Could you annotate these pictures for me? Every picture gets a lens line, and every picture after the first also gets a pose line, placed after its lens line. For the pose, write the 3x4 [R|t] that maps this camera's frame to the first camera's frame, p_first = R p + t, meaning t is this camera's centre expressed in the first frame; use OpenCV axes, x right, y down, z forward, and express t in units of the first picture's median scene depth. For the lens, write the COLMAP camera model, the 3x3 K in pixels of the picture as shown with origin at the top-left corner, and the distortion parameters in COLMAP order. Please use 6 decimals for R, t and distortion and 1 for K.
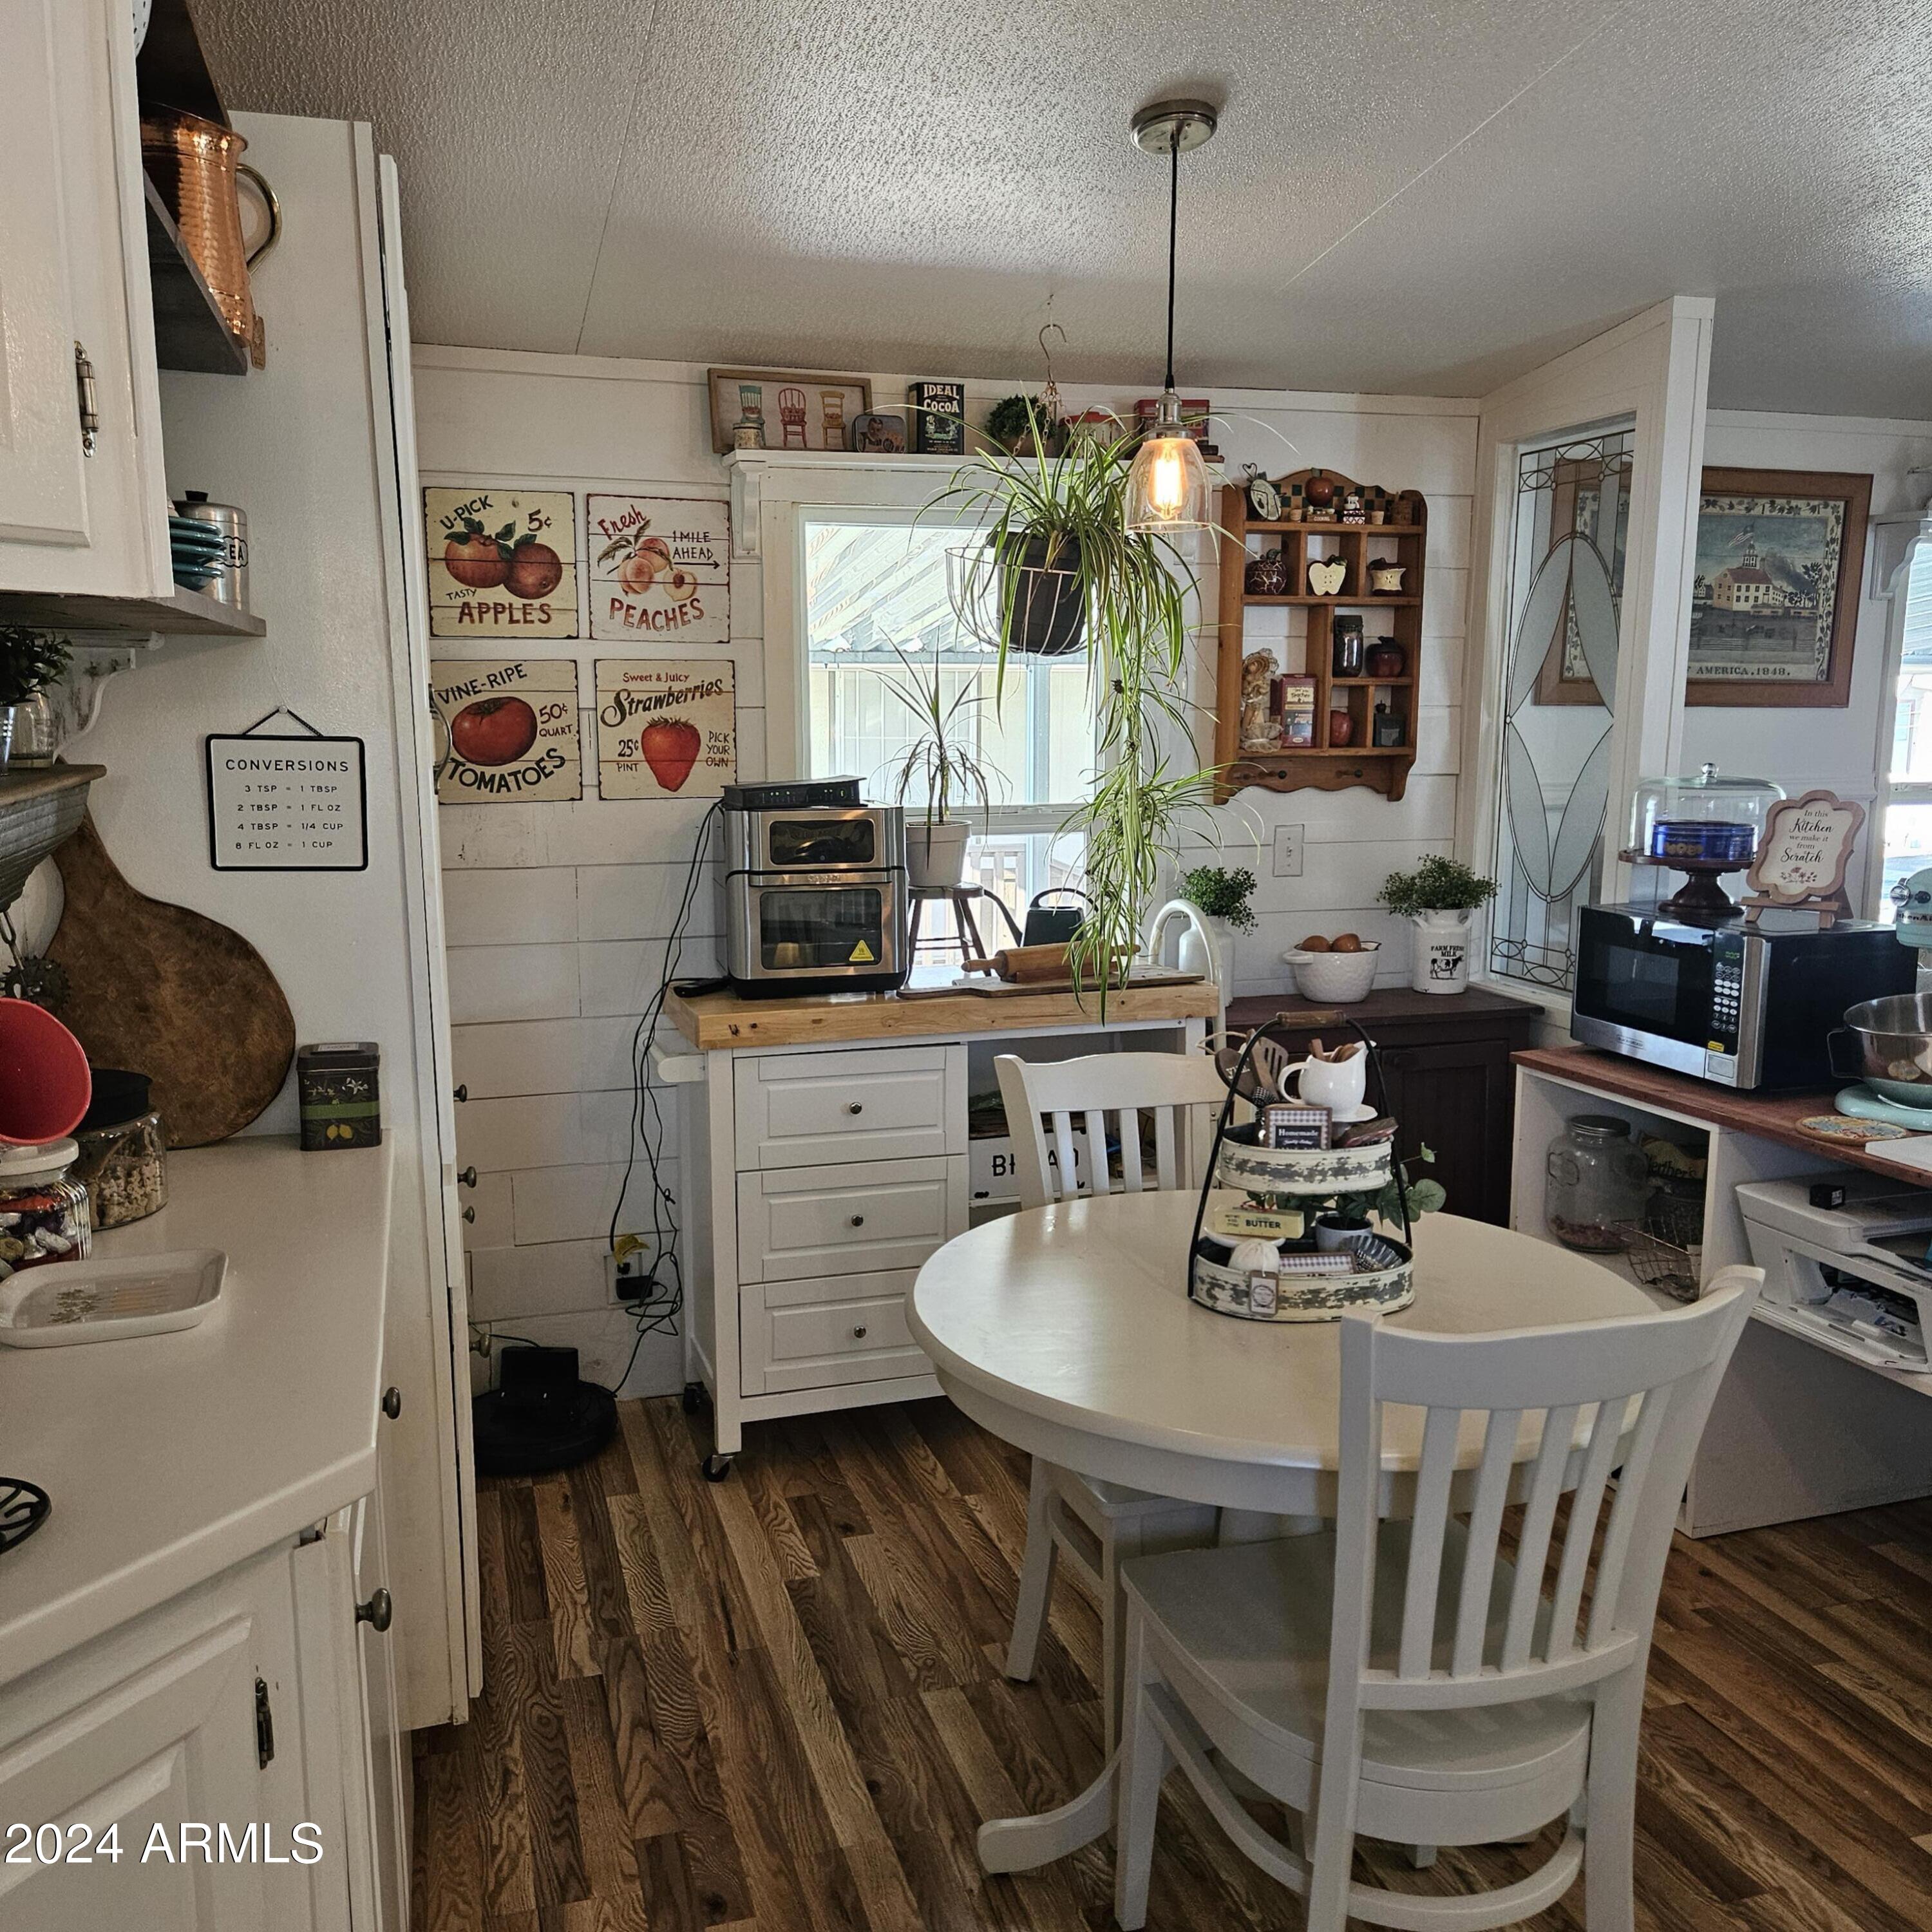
lens RADIAL K [[1719.9, 0, 974.5], [0, 1719.9, 950.1], [0, 0, 1]] dist [0.085532, -0.080419]
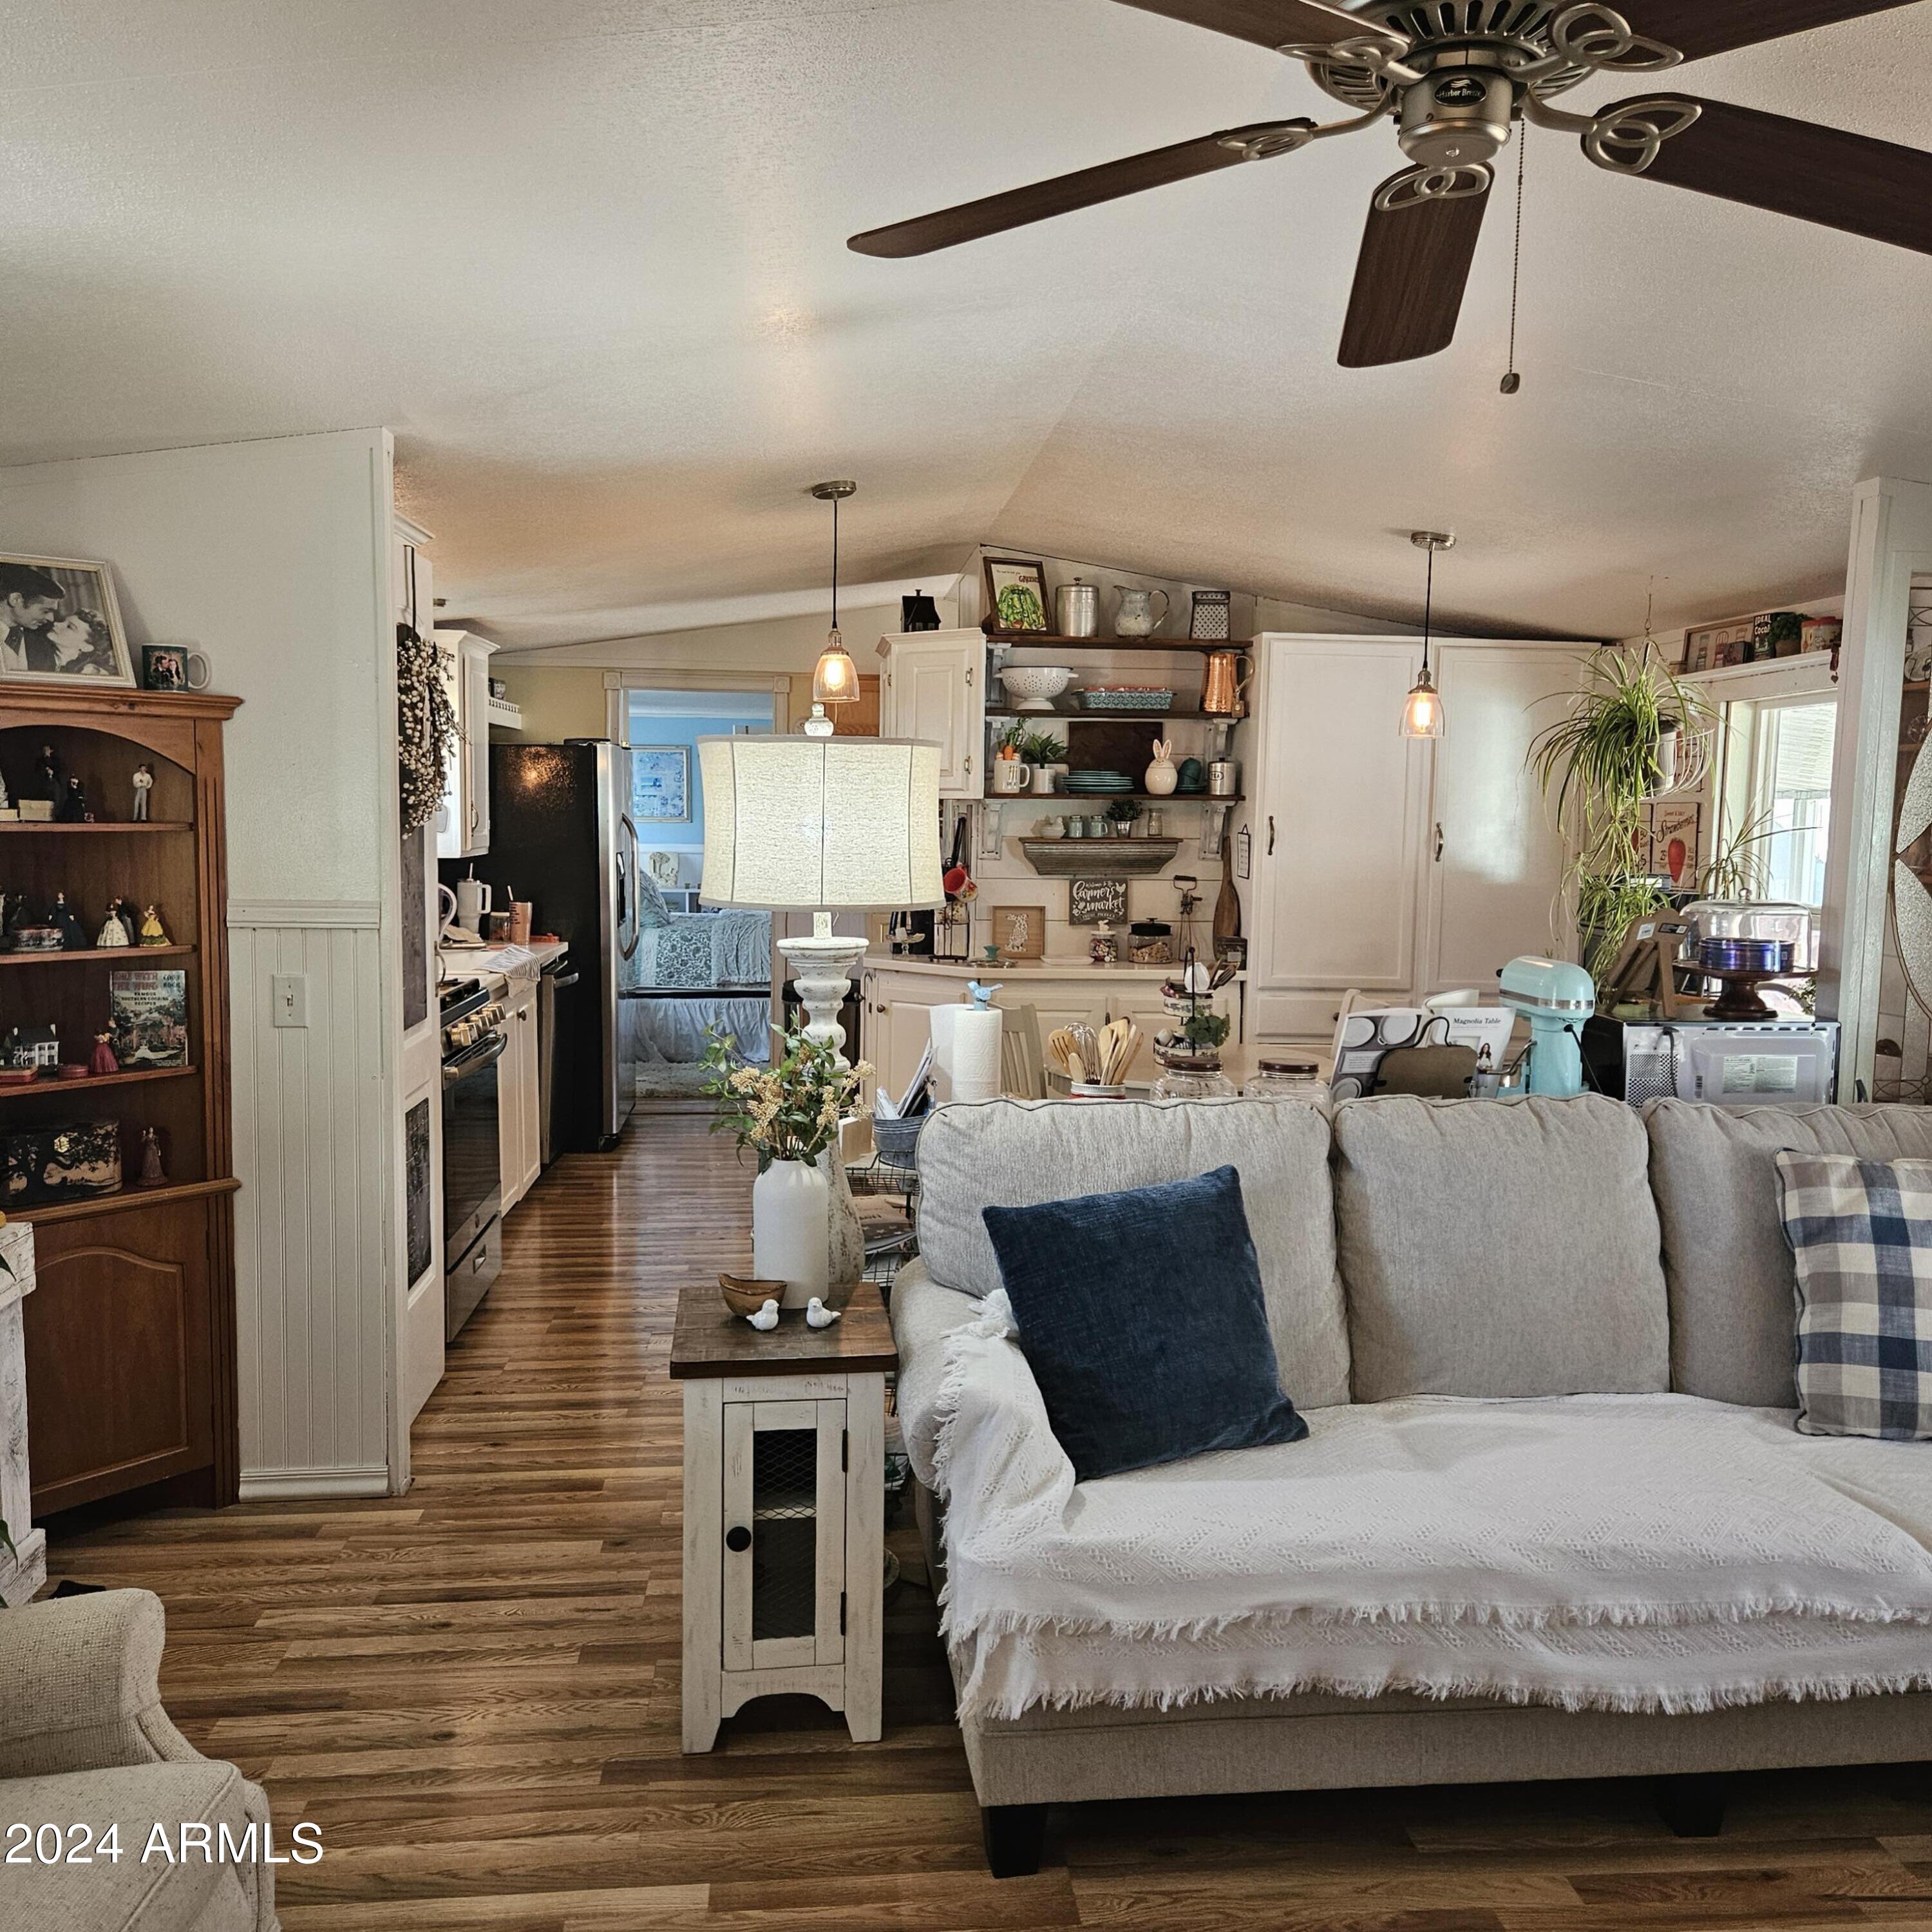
lens RADIAL K [[1717.2, 0, 974.7], [0, 1717.2, 961.3], [0, 0, 1]] dist [0.085950, -0.080330]
pose [[-0.200295, 0.084386, -0.976095, 1.606639], [-0.155846, 0.980854, 0.116777, -0.110097], [0.967261, 0.175511, -0.183309, 0.690905]]
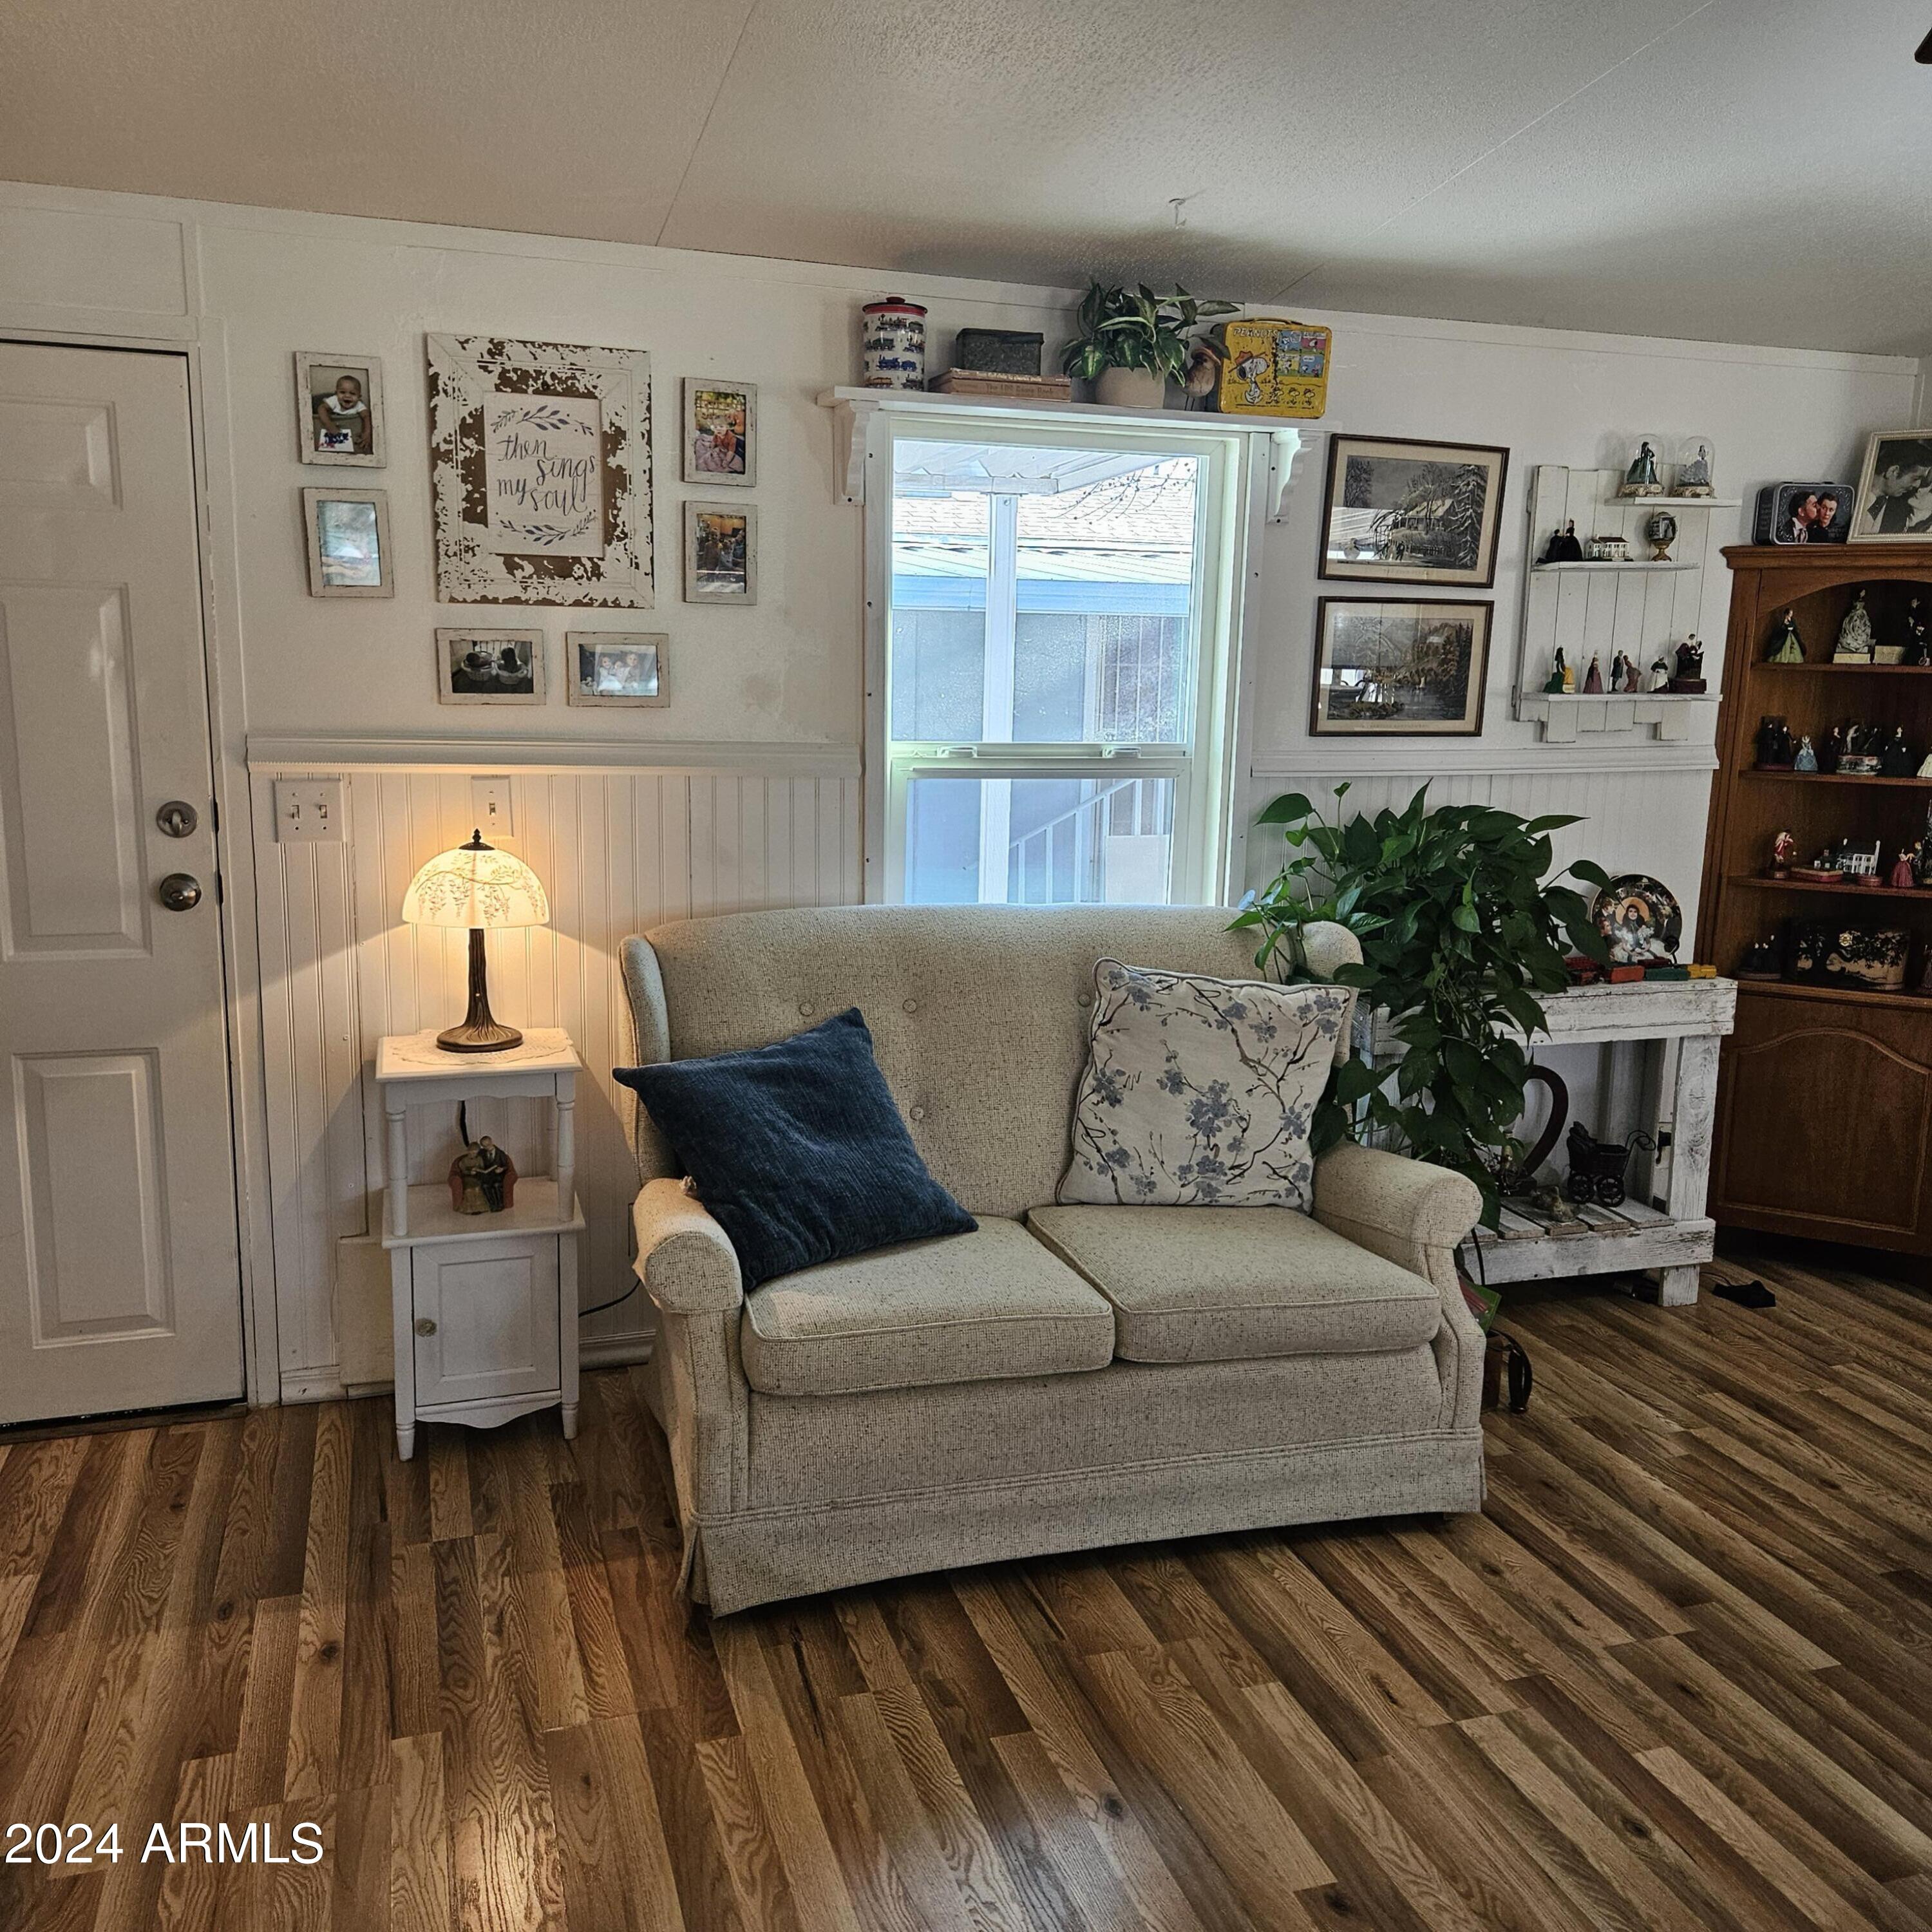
lens RADIAL K [[1719.9, 0, 974.5], [0, 1719.9, 950.1], [0, 0, 1]] dist [0.085532, -0.080419]
pose [[-0.999323, -0.020022, -0.030878, 1.369995], [-0.028920, 0.946137, 0.322471, -0.167169], [0.022759, 0.323146, -0.946075, 1.129576]]
